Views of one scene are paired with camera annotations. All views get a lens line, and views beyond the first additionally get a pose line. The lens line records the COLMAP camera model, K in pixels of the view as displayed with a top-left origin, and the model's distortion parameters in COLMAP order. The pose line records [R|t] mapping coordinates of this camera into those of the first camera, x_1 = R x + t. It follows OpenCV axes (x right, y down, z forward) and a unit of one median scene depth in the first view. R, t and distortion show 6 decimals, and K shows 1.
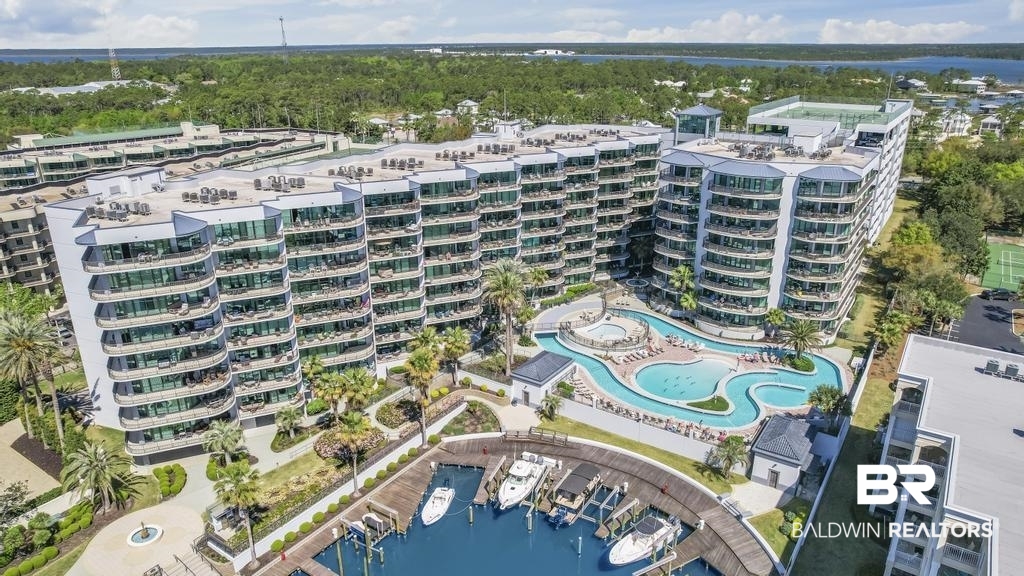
lens RADIAL K [[684.1, 0, 512.0], [0, 684.1, 288.0], [0, 0, 1]] dist [-0.088724, 0.083063]
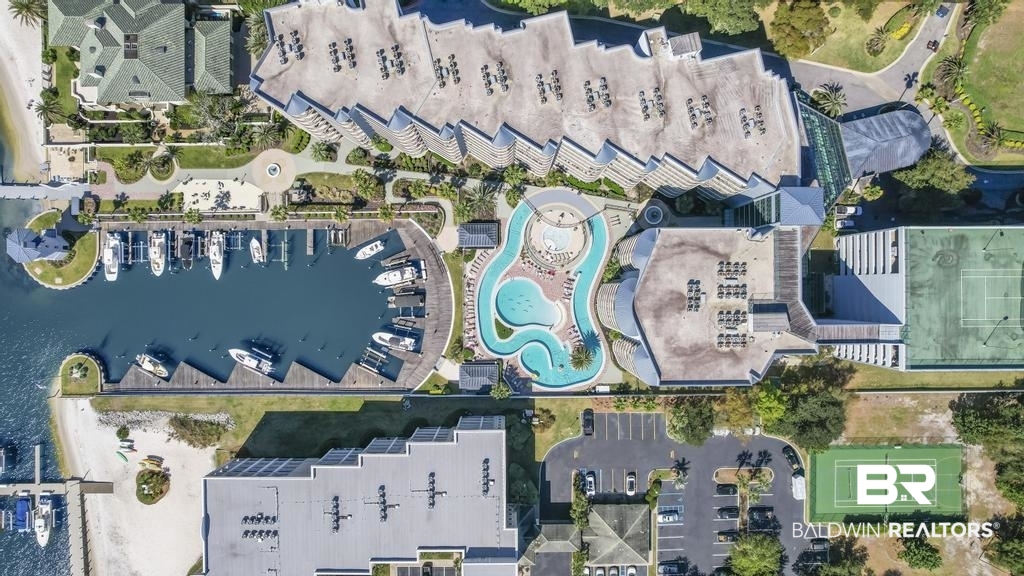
lens RADIAL K [[684.1, 0, 512.0], [0, 684.1, 288.0], [0, 0, 1]] dist [-0.088724, 0.083063]
pose [[0.576607, 0.817016, -0.002994, 0.182839], [-0.267442, 0.192207, 0.944209, -1.300749], [0.772010, -0.543636, 0.329333, 0.395372]]
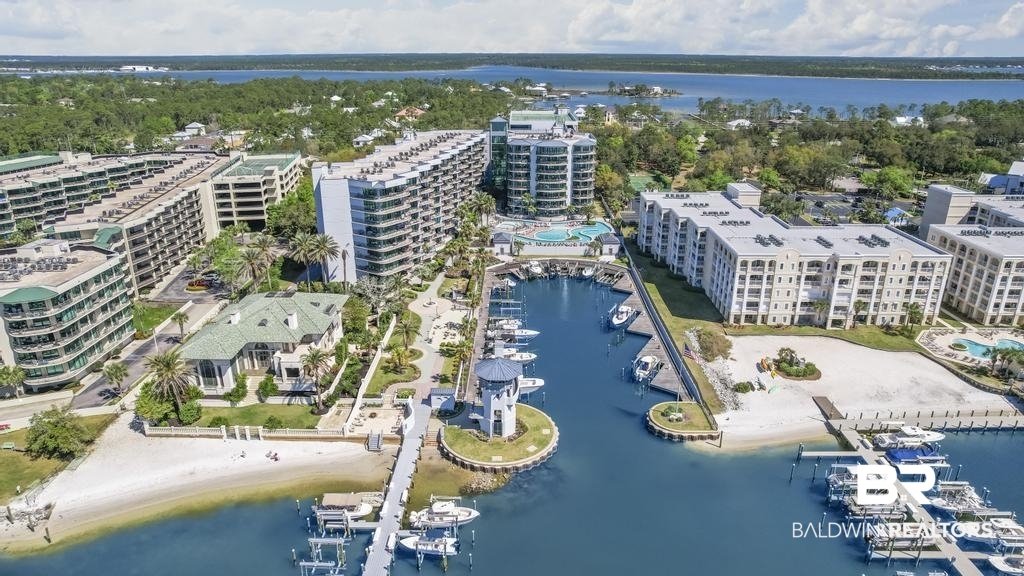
lens RADIAL K [[684.1, 0, 512.0], [0, 684.1, 288.0], [0, 0, 1]] dist [-0.088724, 0.083063]
pose [[0.826460, -0.180304, 0.533343, -1.016809], [0.186032, 0.981577, 0.043564, 0.164569], [-0.531372, 0.063214, 0.844777, -0.785268]]
